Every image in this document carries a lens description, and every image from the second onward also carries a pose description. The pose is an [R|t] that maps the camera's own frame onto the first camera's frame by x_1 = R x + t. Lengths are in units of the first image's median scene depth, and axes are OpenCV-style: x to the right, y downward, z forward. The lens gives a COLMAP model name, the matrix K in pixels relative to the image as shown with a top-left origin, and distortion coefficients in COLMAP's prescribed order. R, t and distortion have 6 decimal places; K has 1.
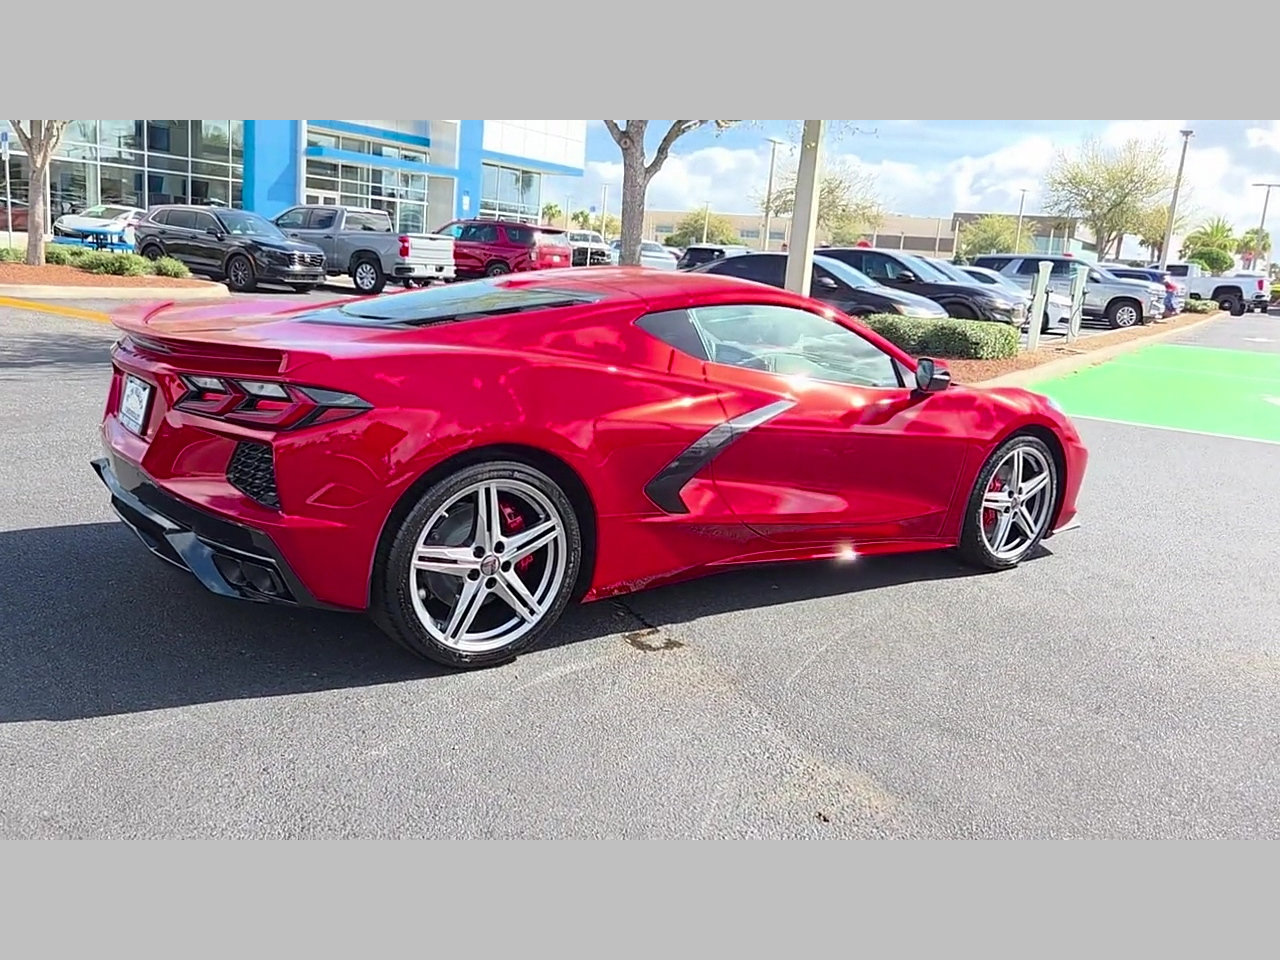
lens RADIAL K [[1088.9, 0, 636.0], [0, 1088.9, 477.5], [0, 0, 1]] dist [0.010673, -0.000161]
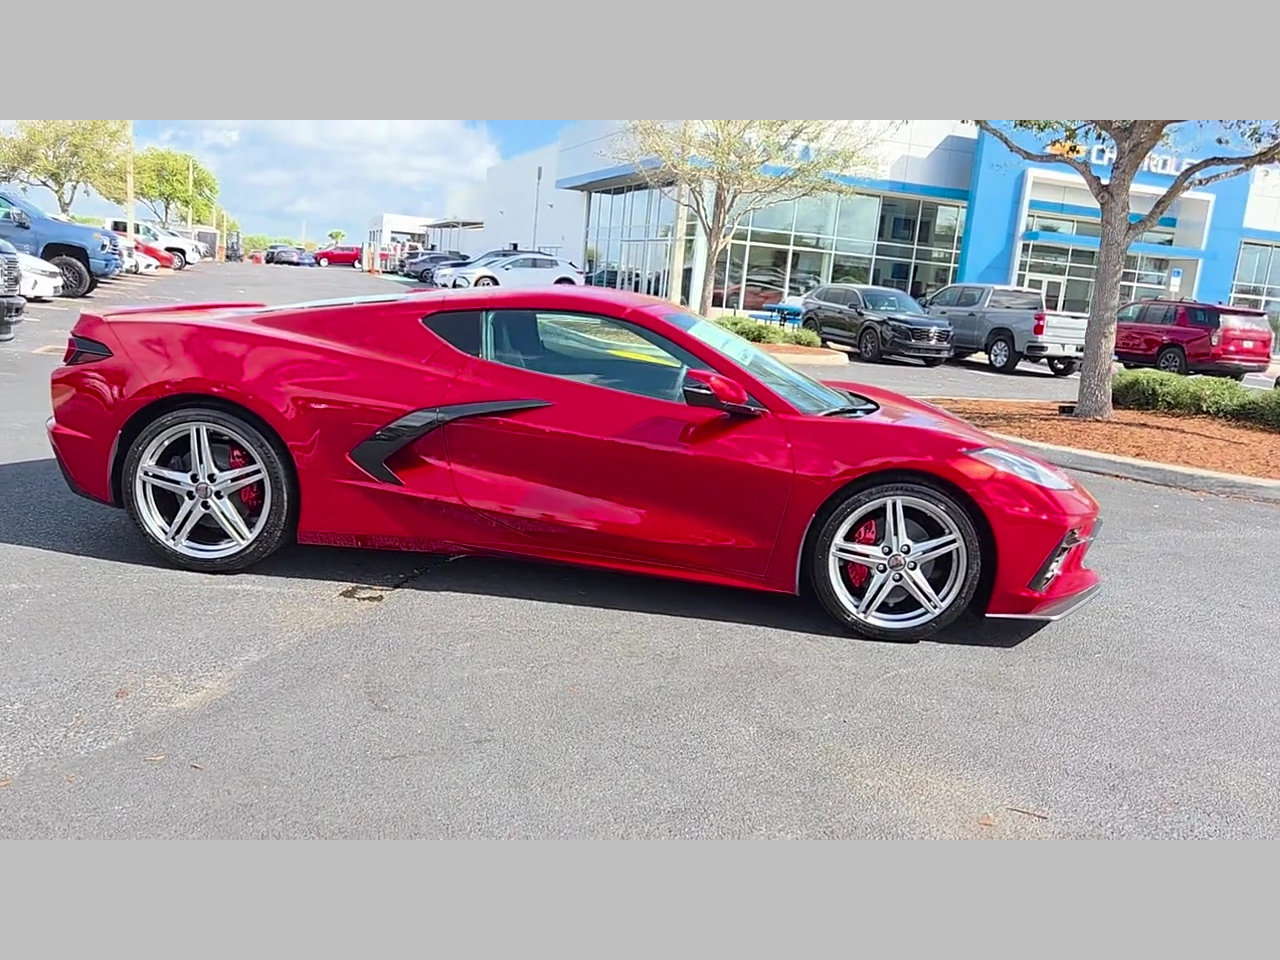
lens RADIAL K [[1088.9, 0, 636.0], [0, 1088.9, 477.5], [0, 0, 1]] dist [0.010673, -0.000161]
pose [[0.766330, 0.107686, -0.633358, 0.218046], [-0.158189, 0.987128, -0.023565, 0.003113], [0.622668, 0.118249, 0.773500, 0.066164]]
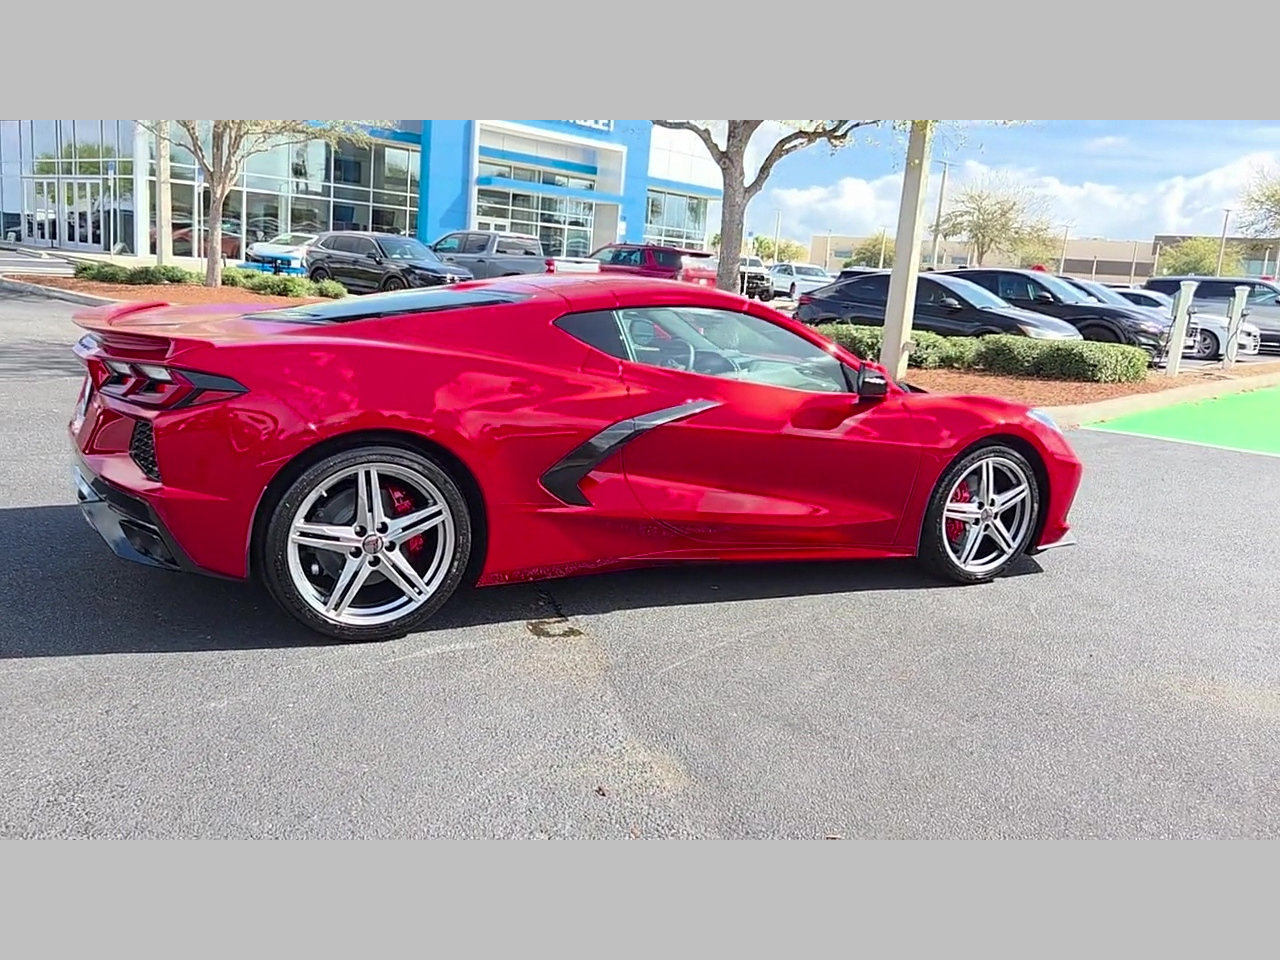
lens RADIAL K [[1088.9, 0, 636.0], [0, 1088.9, 477.5], [0, 0, 1]] dist [0.010673, -0.000161]
pose [[0.986806, 0.027889, -0.159485, 0.058882], [-0.031577, 0.999288, -0.020639, 0.006000], [0.158796, 0.025403, 0.986985, -0.002309]]
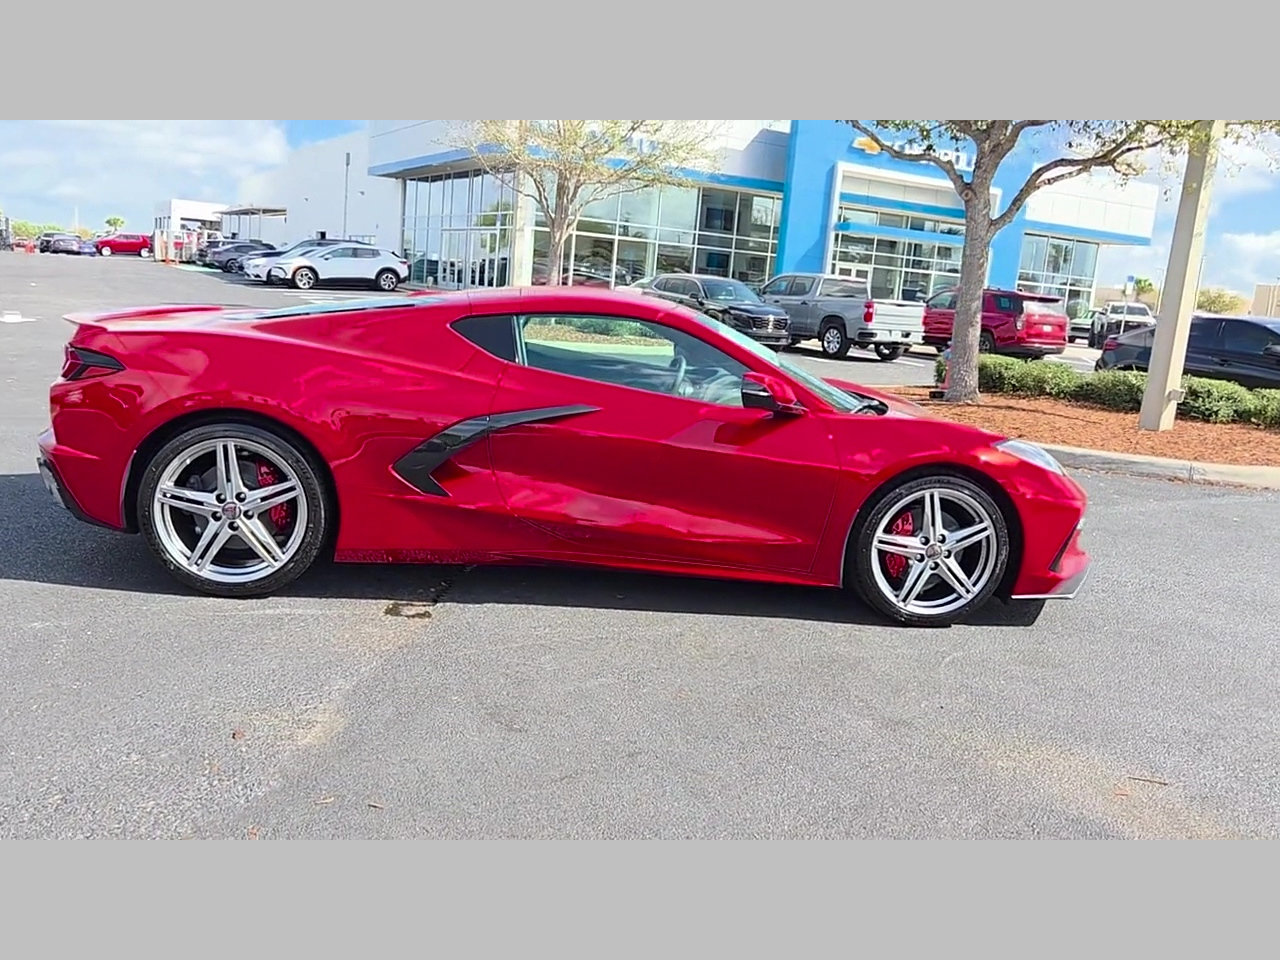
lens RADIAL K [[1088.9, 0, 636.0], [0, 1088.9, 477.5], [0, 0, 1]] dist [0.010673, -0.000161]
pose [[0.867189, 0.084074, -0.490831, 0.171959], [-0.117229, 0.992410, -0.037130, 0.007458], [0.483984, 0.089739, 0.870463, 0.033959]]
